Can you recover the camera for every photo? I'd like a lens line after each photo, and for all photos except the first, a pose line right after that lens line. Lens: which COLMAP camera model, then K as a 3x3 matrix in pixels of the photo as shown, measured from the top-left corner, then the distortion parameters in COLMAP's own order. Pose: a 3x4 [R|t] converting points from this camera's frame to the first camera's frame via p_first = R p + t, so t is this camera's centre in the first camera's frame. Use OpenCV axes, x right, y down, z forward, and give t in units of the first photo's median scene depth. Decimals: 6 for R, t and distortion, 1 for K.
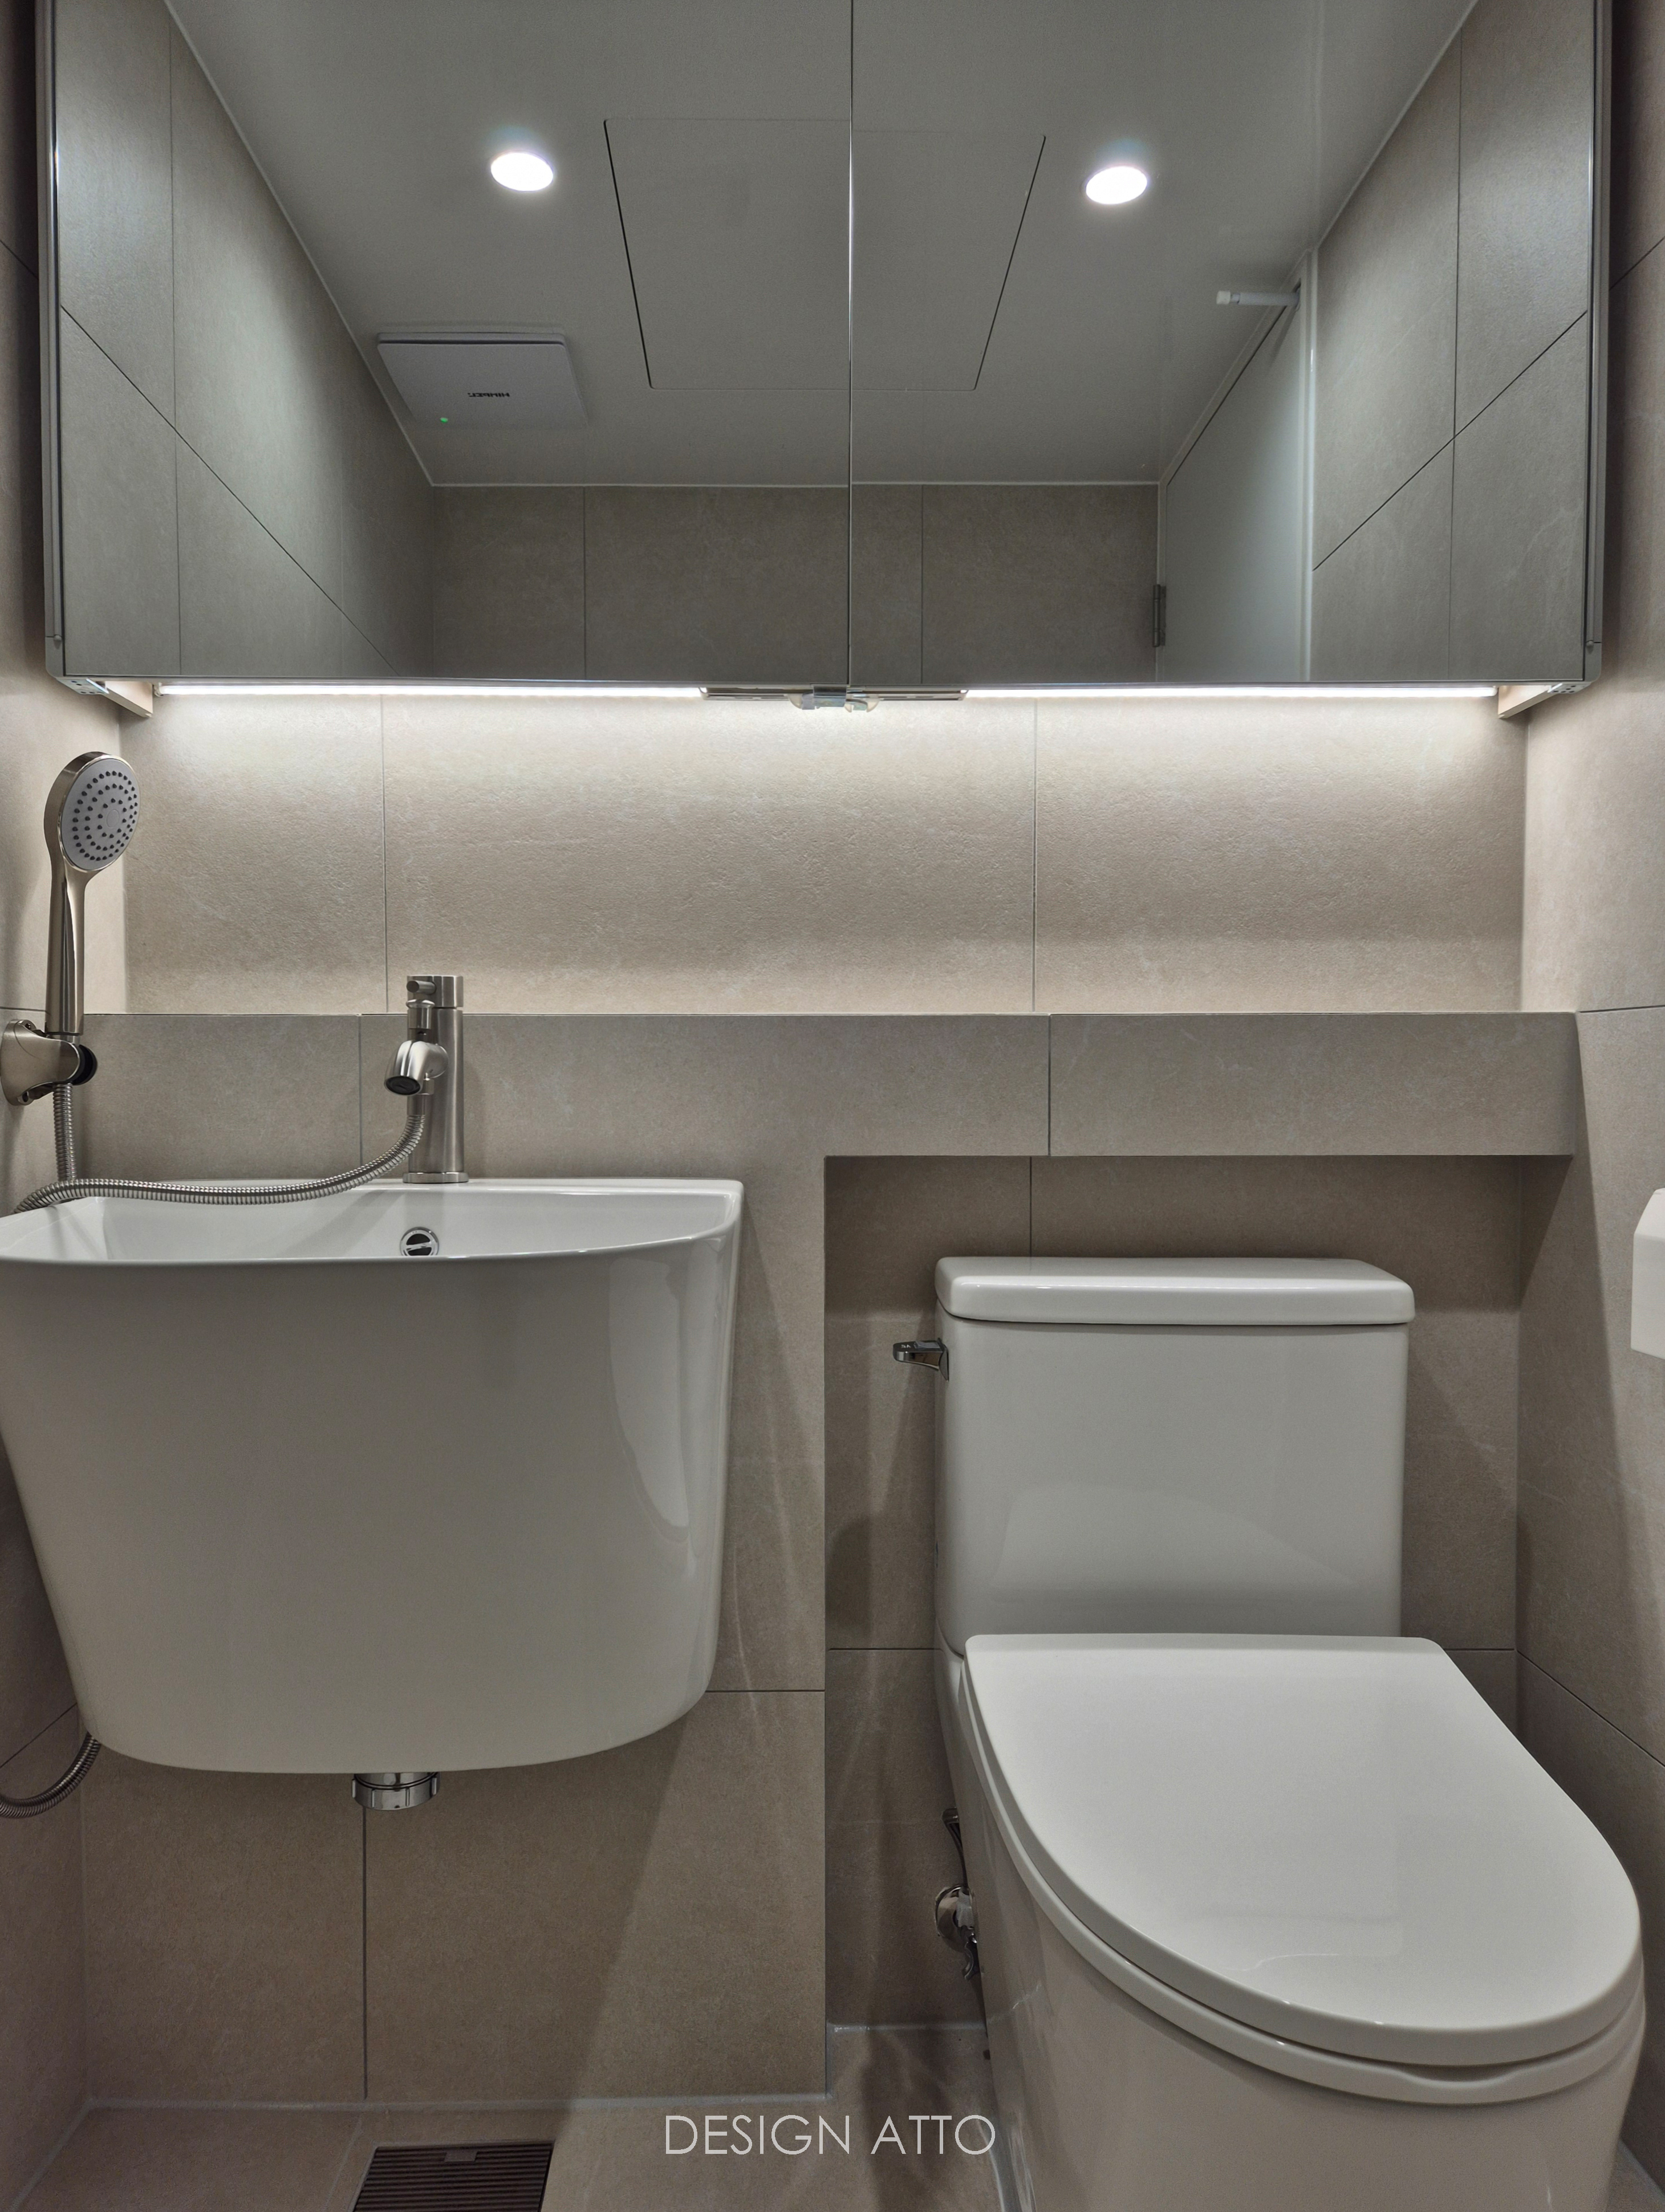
lens RADIAL K [[1586.7, 0, 832.8], [0, 1586.7, 1102.1], [0, 0, 1]] dist [0.076042, 0.001478]
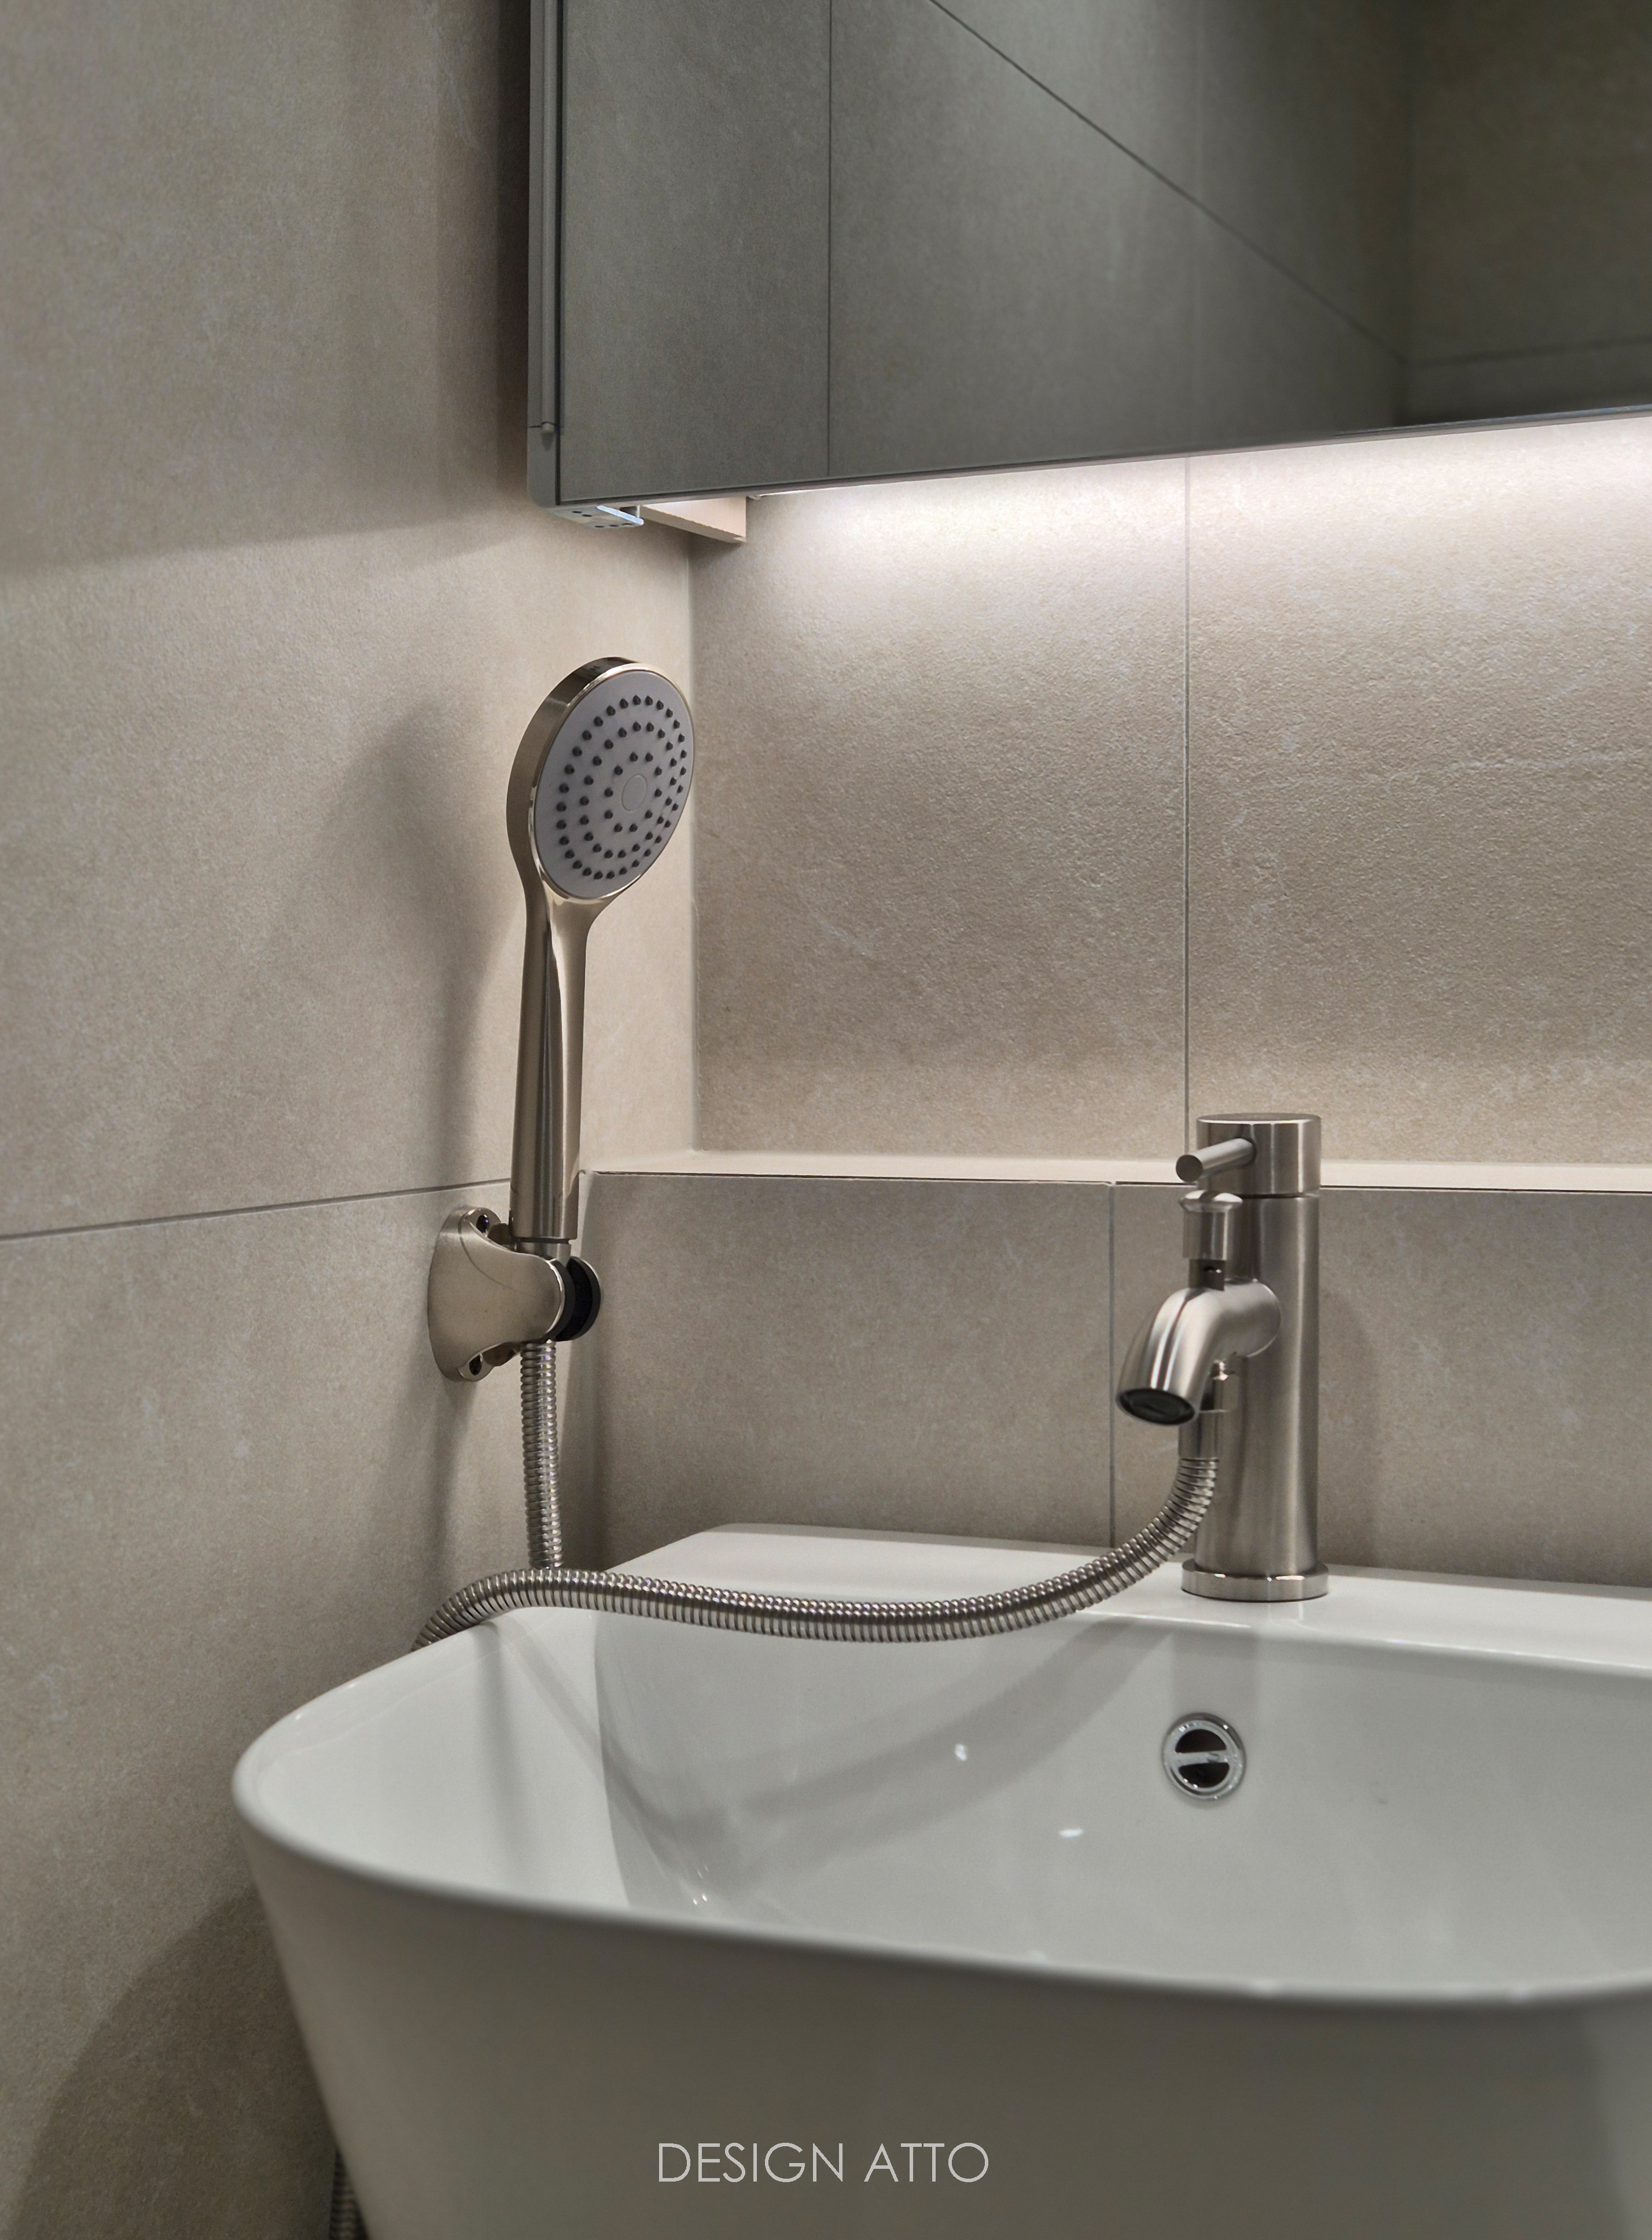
lens RADIAL K [[3095.0, 0, 827.5], [0, 3095.0, 1122.9], [0, 0, 1]] dist [0.088963, 0.000000]
pose [[0.895307, 0.017775, -0.445096, 0.025372], [-0.000965, 0.999279, 0.037967, -0.111345], [0.445449, -0.033562, 0.894678, 0.183606]]
